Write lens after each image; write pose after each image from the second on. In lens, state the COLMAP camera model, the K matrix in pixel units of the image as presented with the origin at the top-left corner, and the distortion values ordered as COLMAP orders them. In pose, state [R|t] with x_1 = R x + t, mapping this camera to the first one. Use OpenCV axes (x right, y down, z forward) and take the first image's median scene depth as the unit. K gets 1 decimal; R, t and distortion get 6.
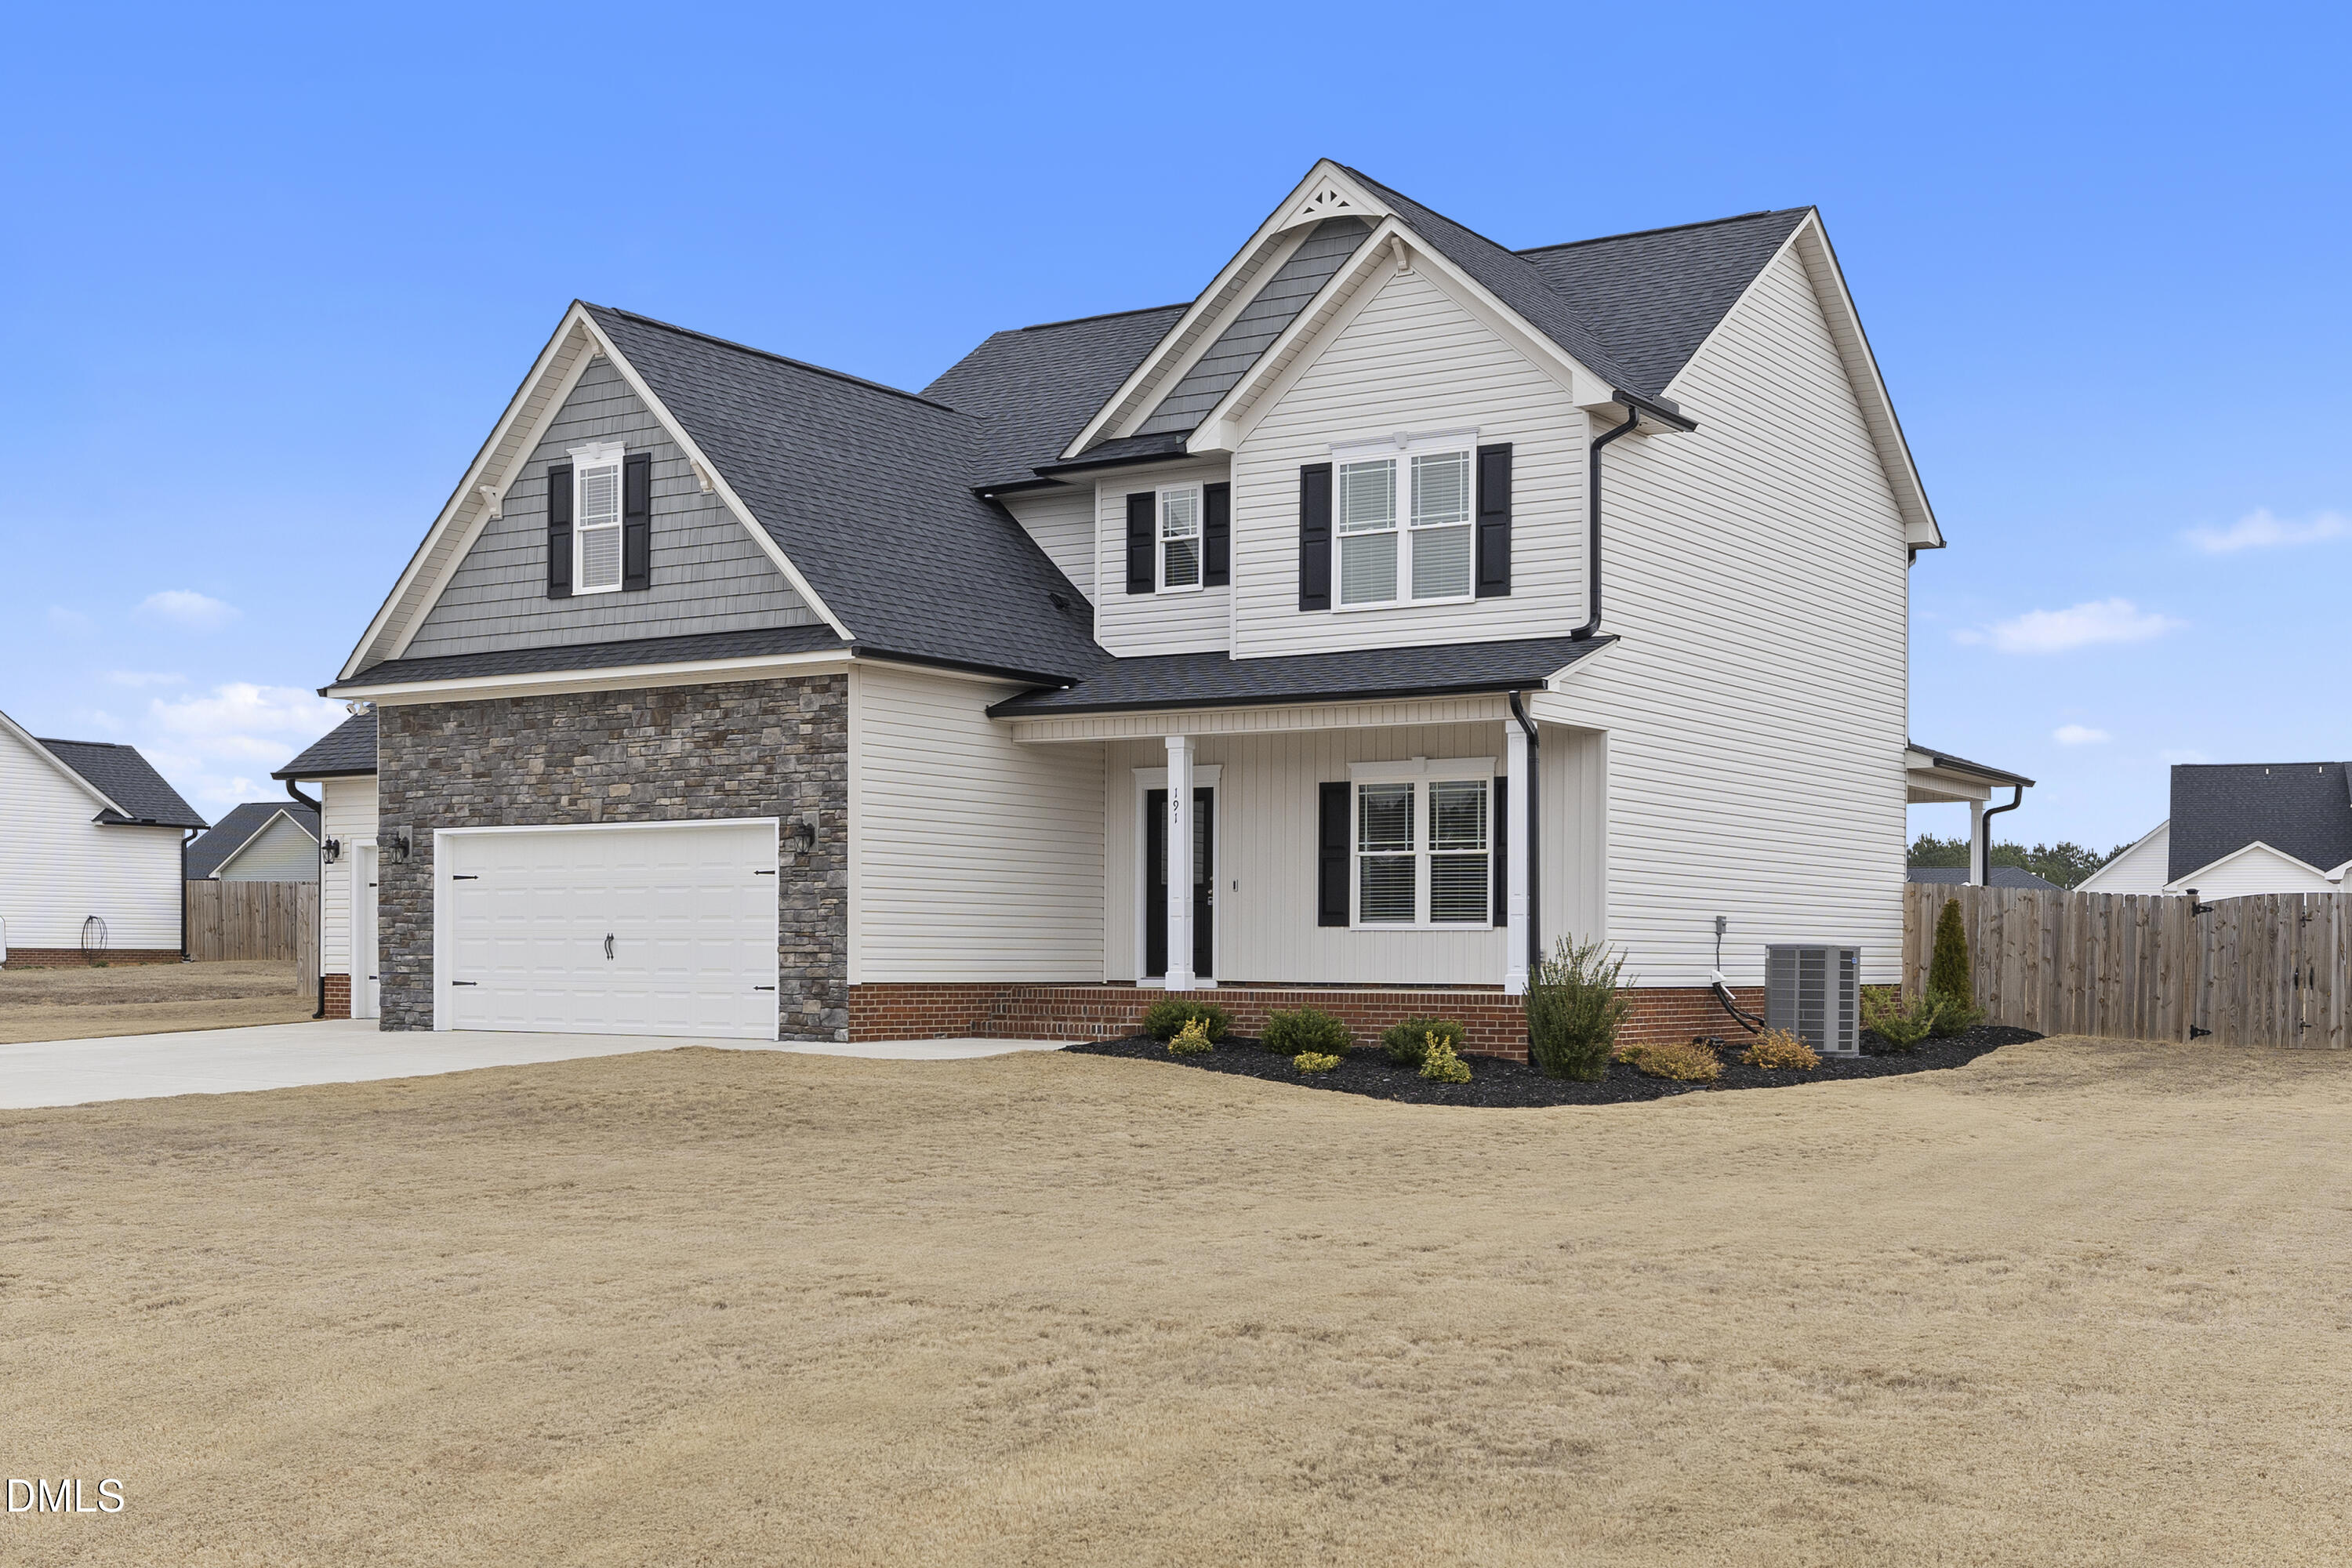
lens RADIAL K [[2703.8, 0, 1176.8], [0, 2703.8, 971.4], [0, 0, 1]] dist [-0.024676, -0.015529]
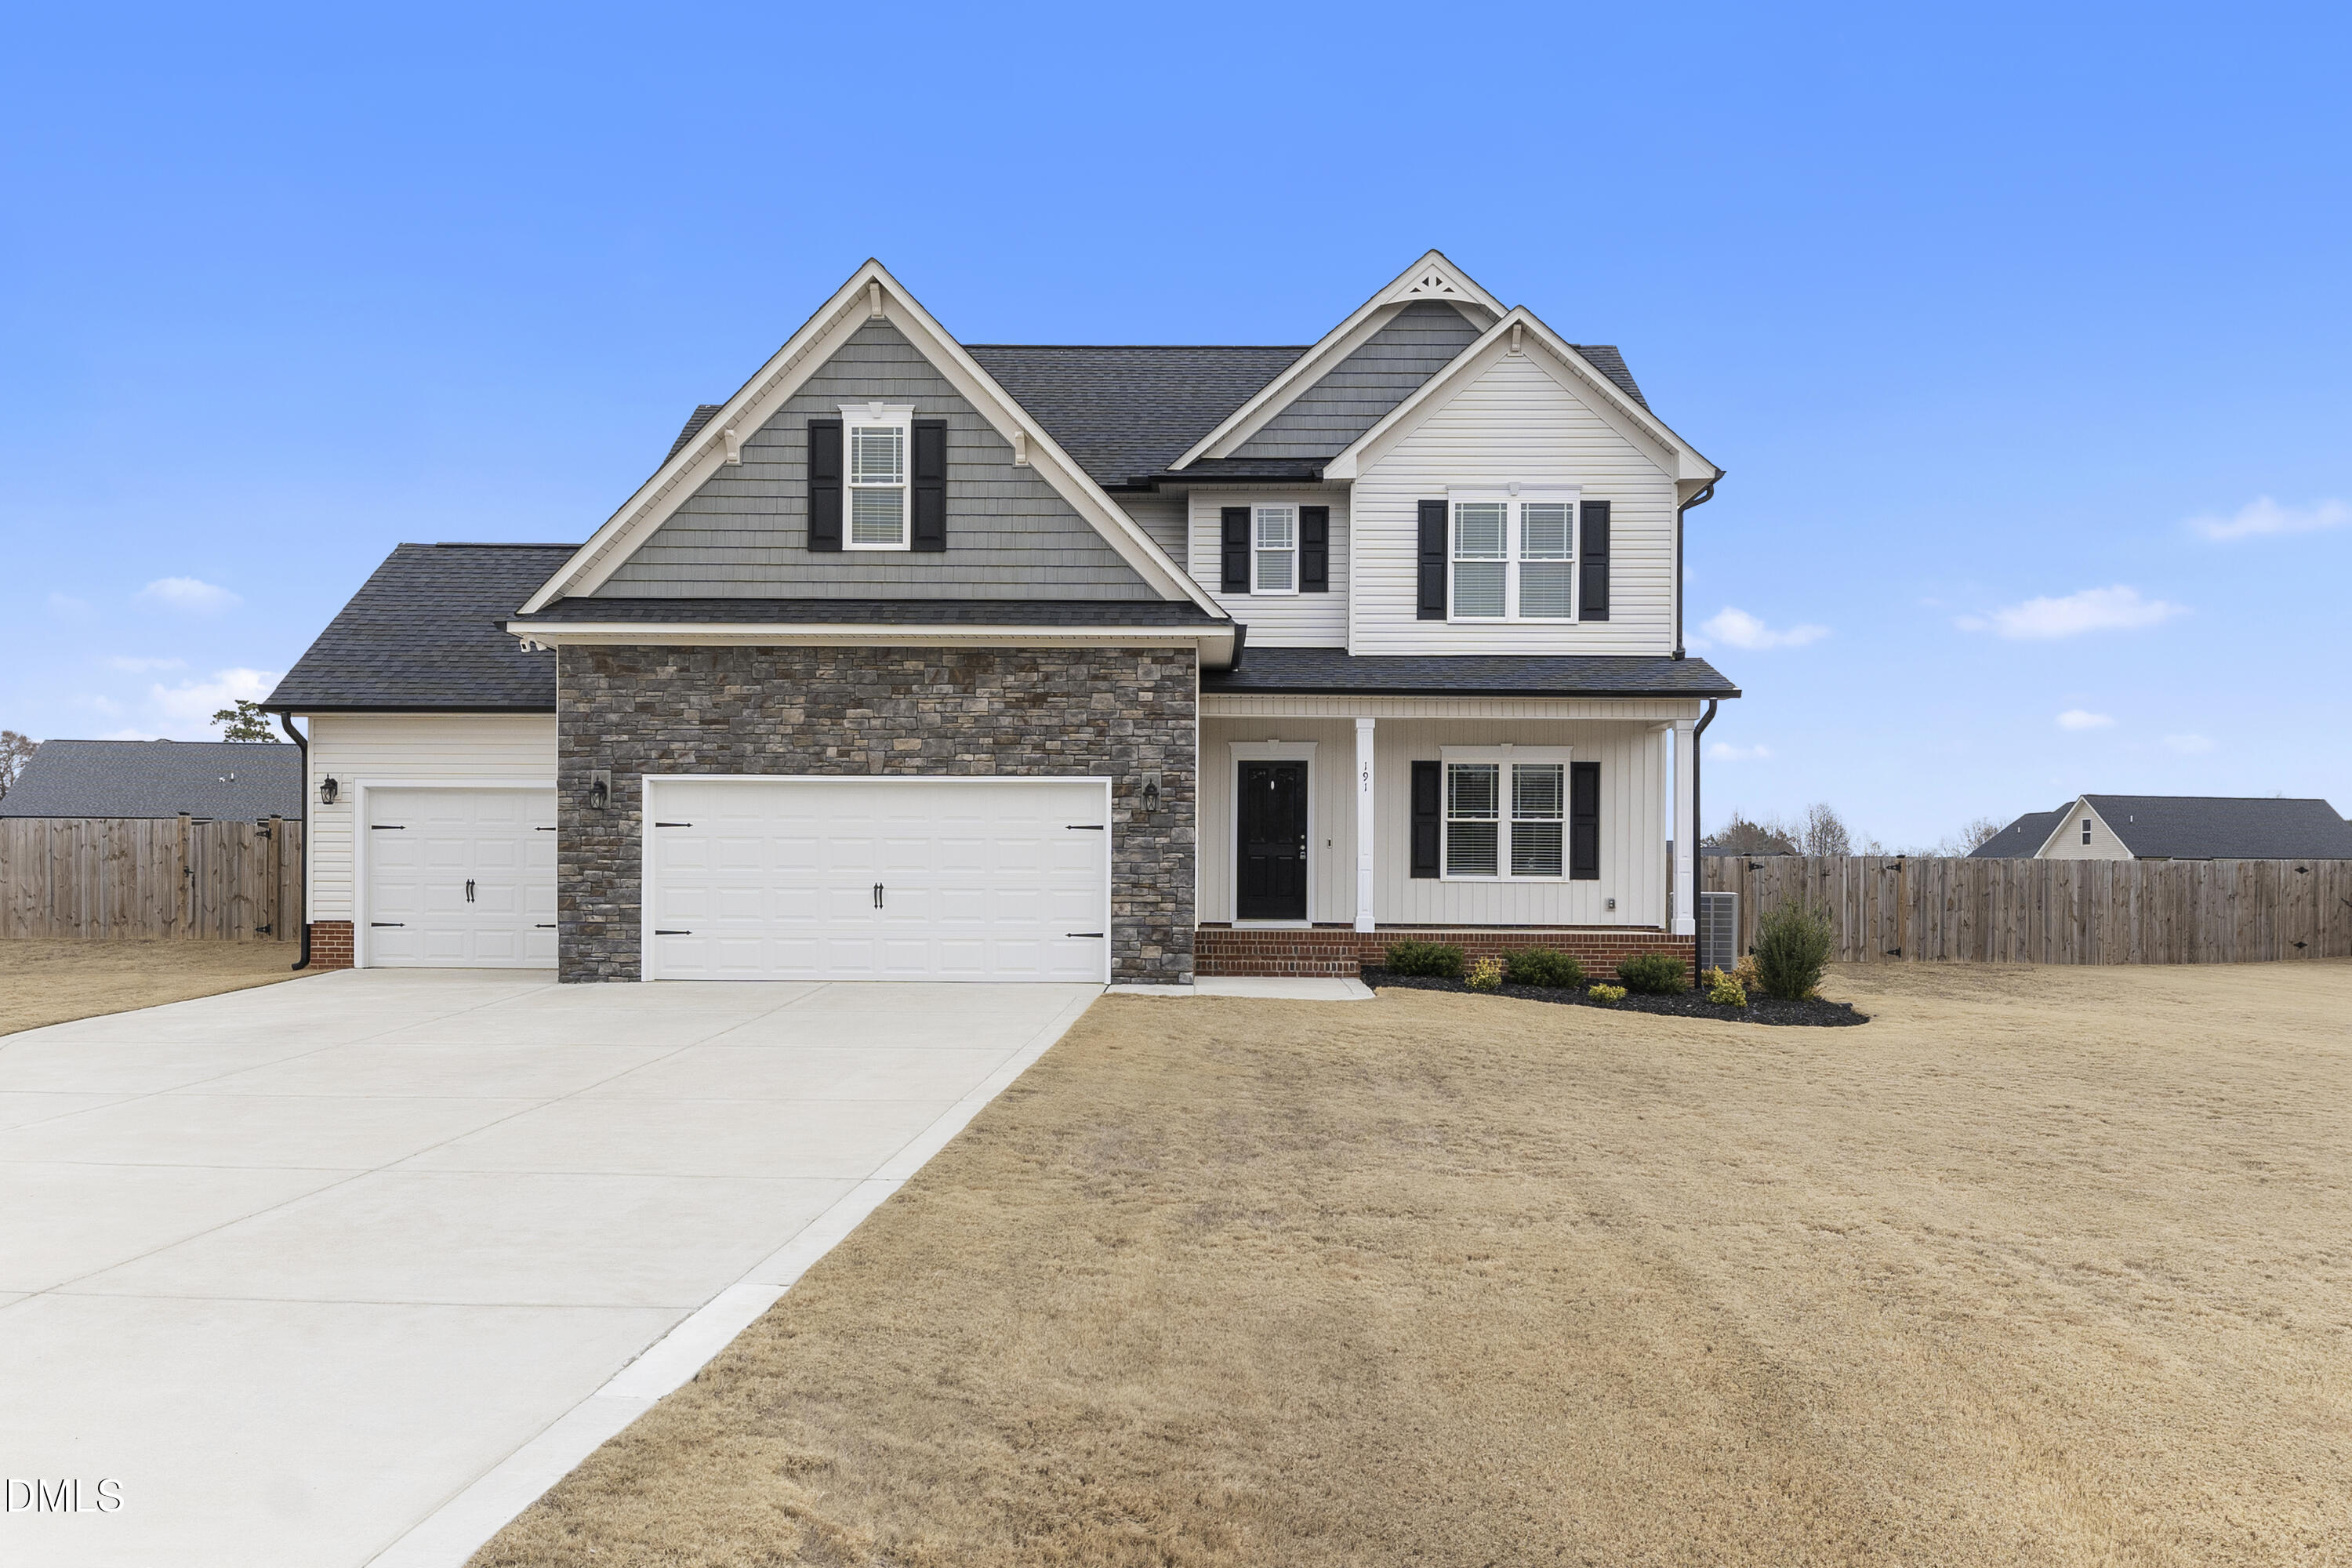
lens RADIAL K [[1972.5, 0, 1180.6], [0, 1972.5, 896.2], [0, 0, 1]] dist [0.011962, 0.001077]
pose [[0.838167, -0.002202, 0.545410, -0.534133], [0.001569, 0.999997, 0.001626, -0.010328], [-0.545412, -0.000507, 0.838168, 0.315008]]
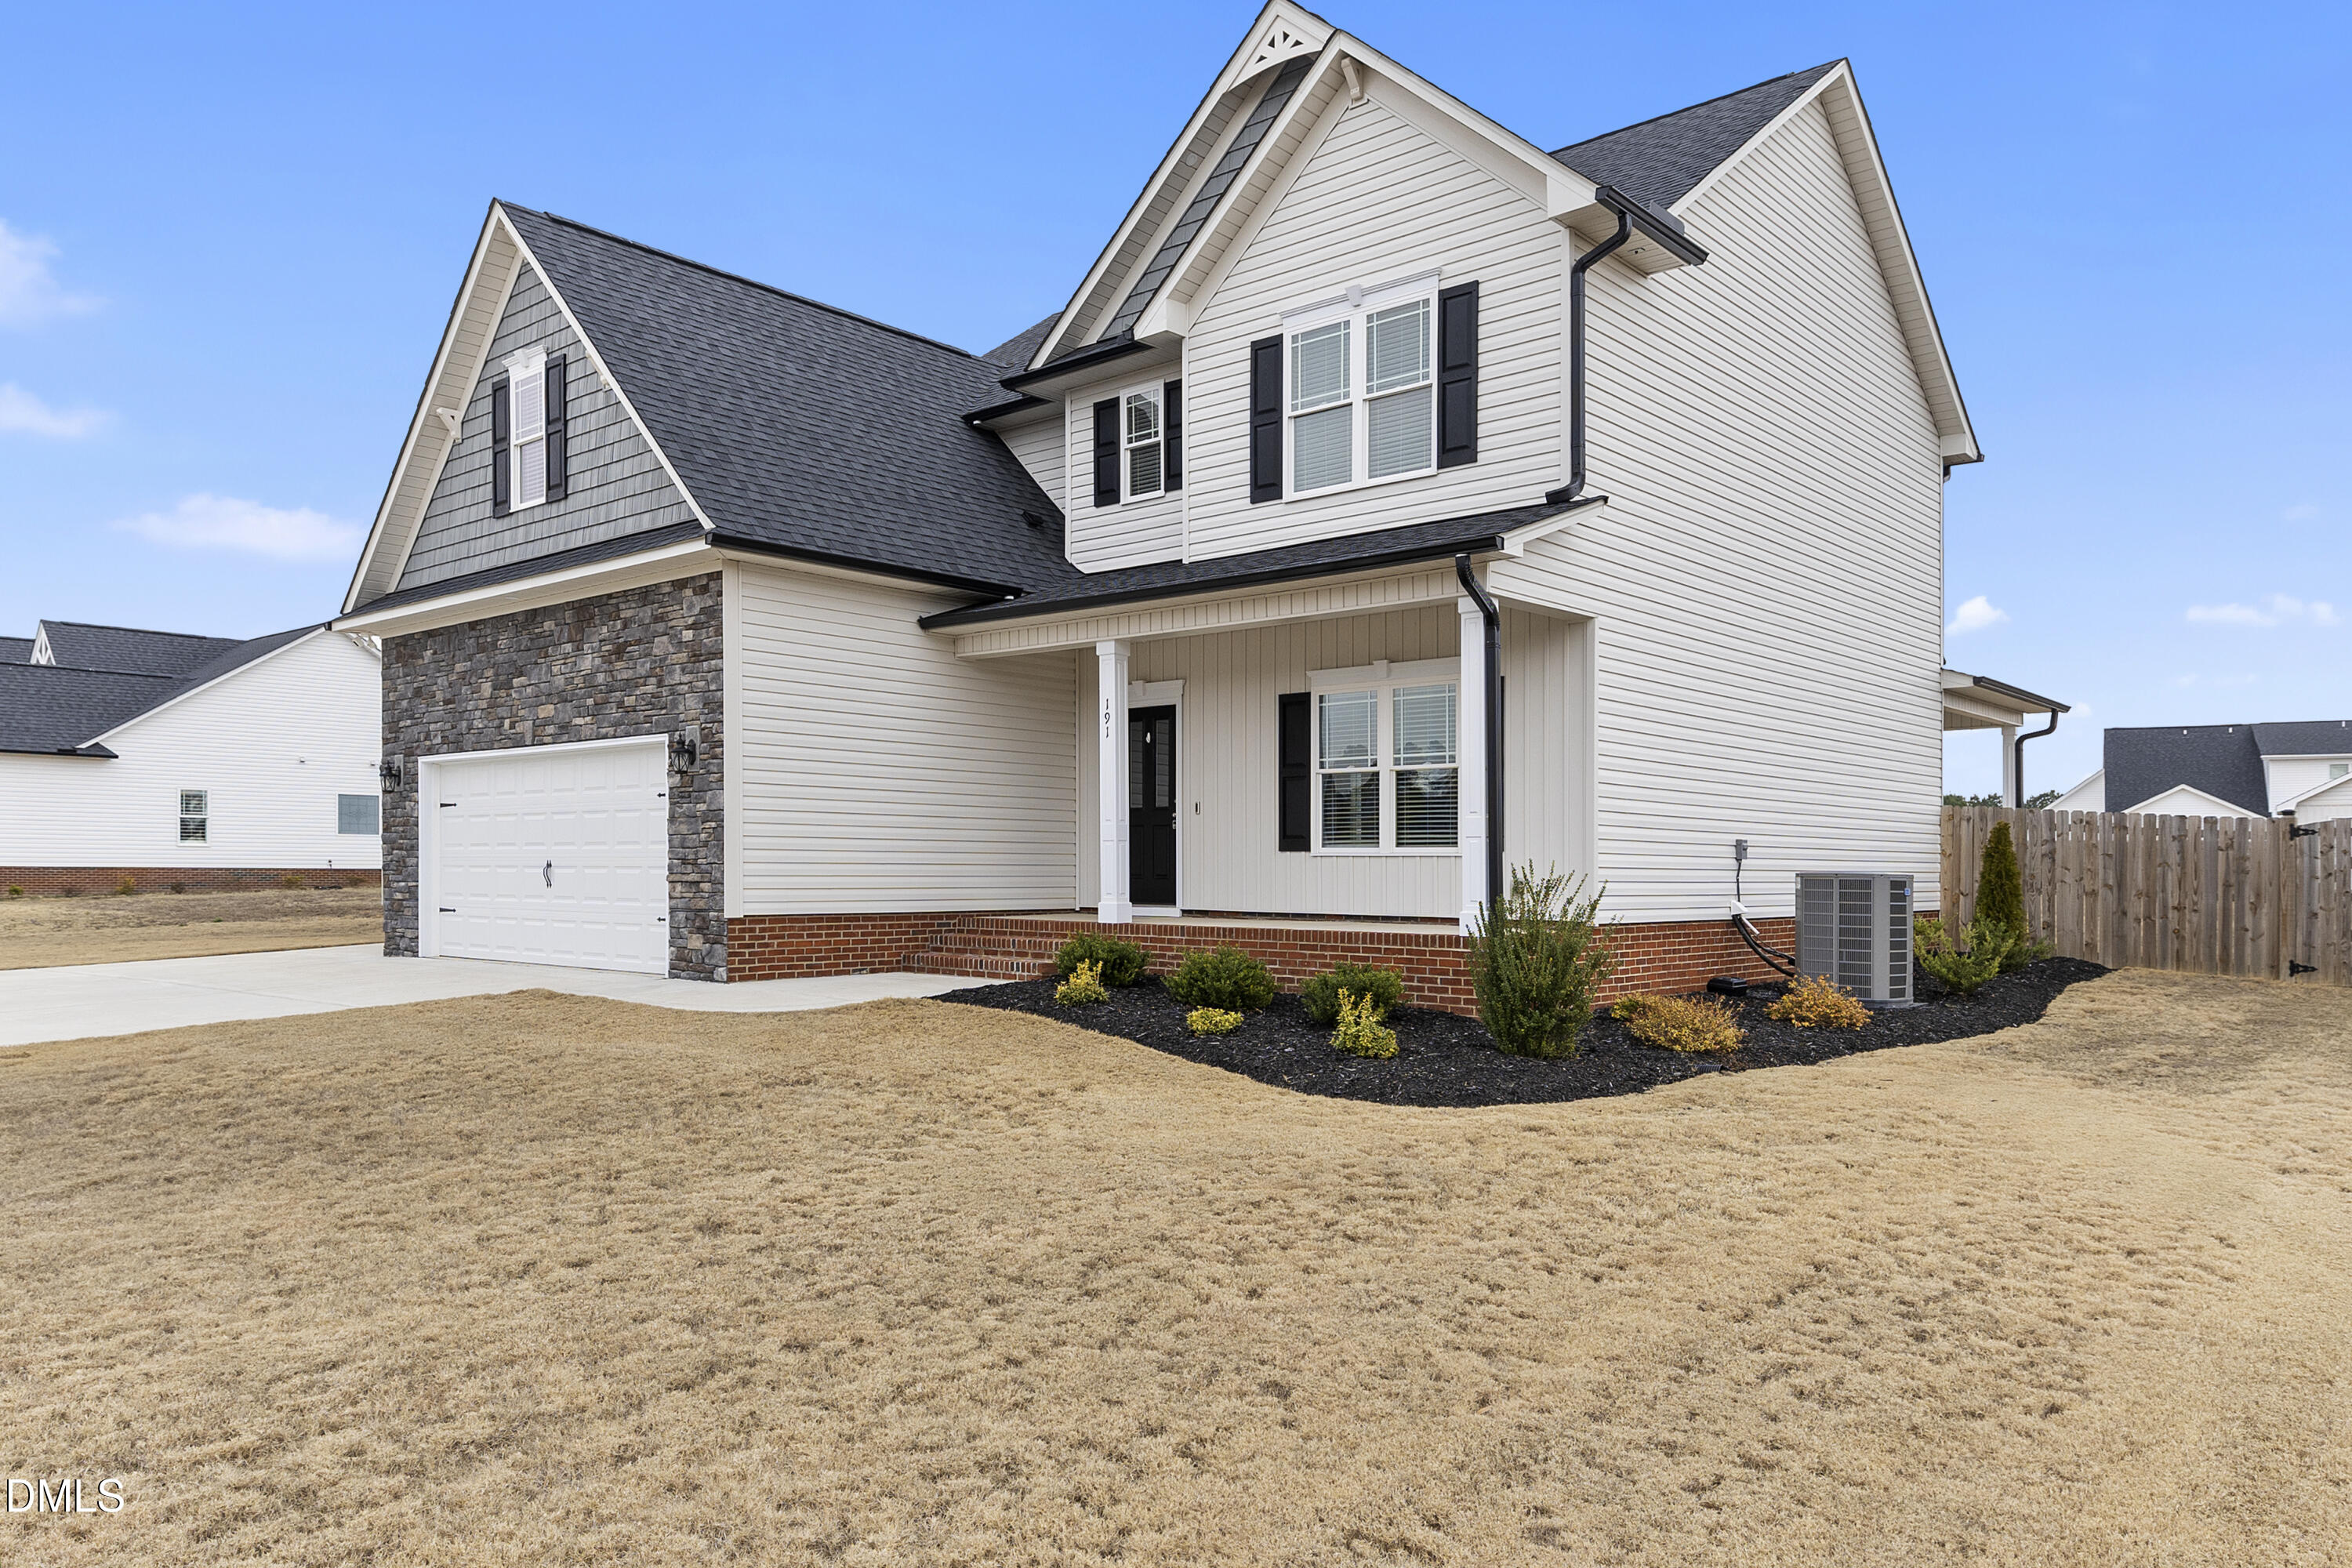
lens RADIAL K [[1595.7, 0, 1179.3], [0, 1595.7, 881.2], [0, 0, 1]] dist [0.039754, -0.060711]
pose [[0.991610, -0.000336, -0.129264, 0.091402], [0.000773, 0.999994, 0.003330, -0.008499], [0.129262, -0.003402, 0.991605, 0.467740]]
